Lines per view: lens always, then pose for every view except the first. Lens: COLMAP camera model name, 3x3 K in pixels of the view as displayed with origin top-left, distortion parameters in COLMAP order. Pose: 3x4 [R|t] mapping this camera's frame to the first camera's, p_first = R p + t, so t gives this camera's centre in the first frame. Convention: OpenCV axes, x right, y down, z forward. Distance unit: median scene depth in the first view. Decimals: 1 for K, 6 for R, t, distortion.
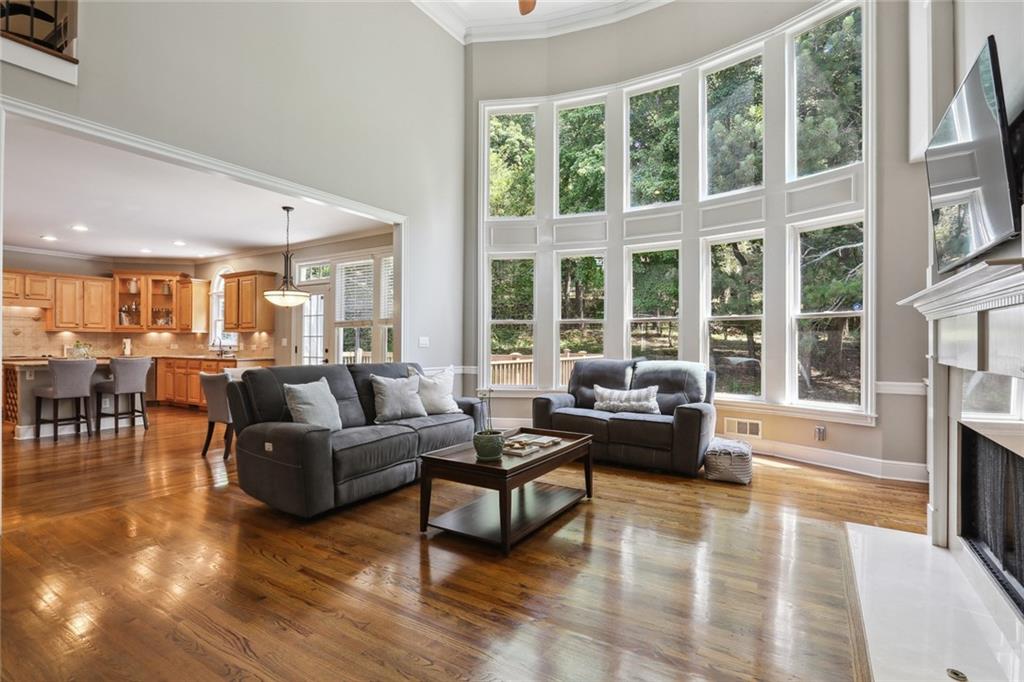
lens RADIAL K [[492.3, 0, 516.5], [0, 492.3, 340.5], [0, 0, 1]] dist [-0.013833, 0.003940]
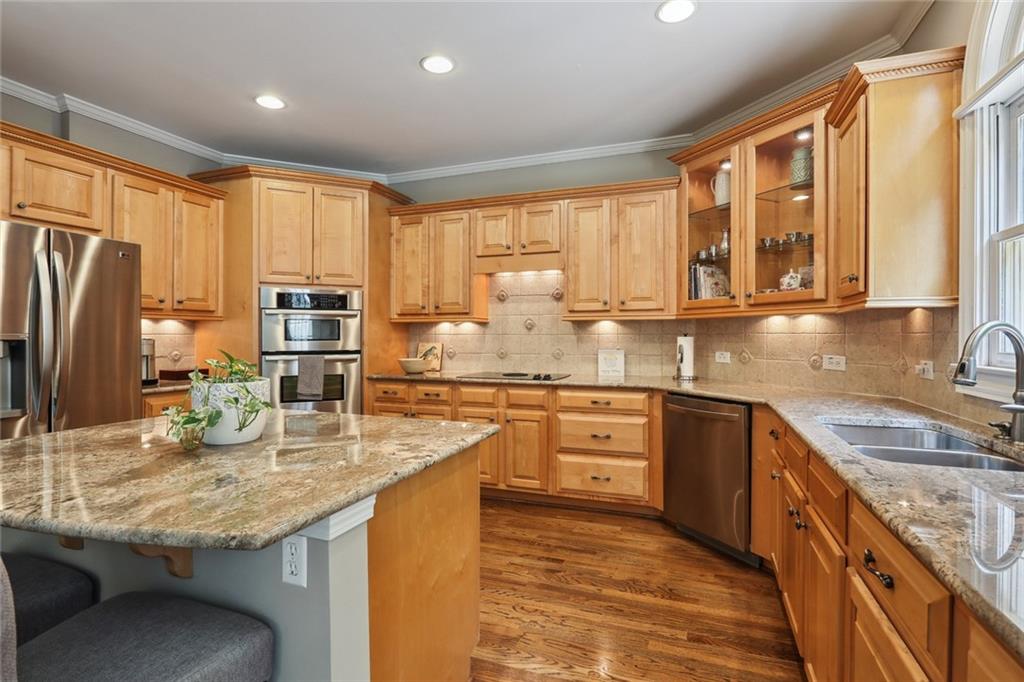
lens RADIAL K [[492.3, 0, 511.2], [0, 492.3, 335.7], [0, 0, 1]] dist [-0.013833, 0.003940]
pose [[0.185627, -0.004684, -0.982609, -0.508210], [0.003805, 0.999985, -0.004048, -0.003404], [0.982613, -0.002988, 0.185642, 0.856255]]
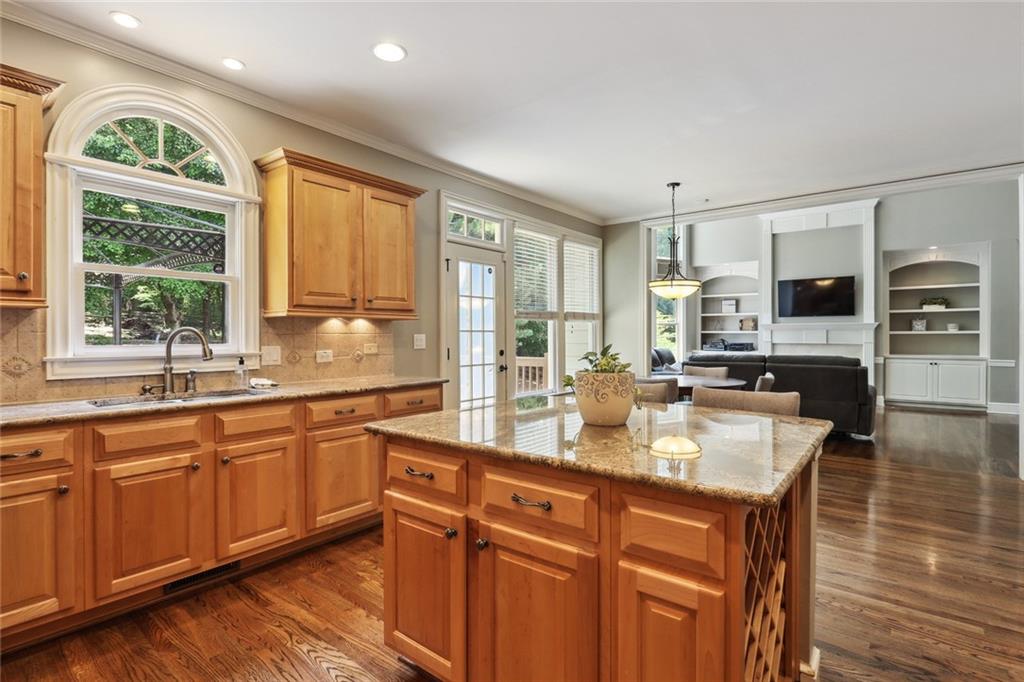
lens RADIAL K [[492.3, 0, 503.8], [0, 492.3, 339.8], [0, 0, 1]] dist [-0.013833, 0.003940]
pose [[0.139898, -0.008903, 0.990126, -0.926646], [0.003493, 0.999958, 0.008498, -0.002204], [-0.990160, 0.002269, 0.139923, 0.801956]]
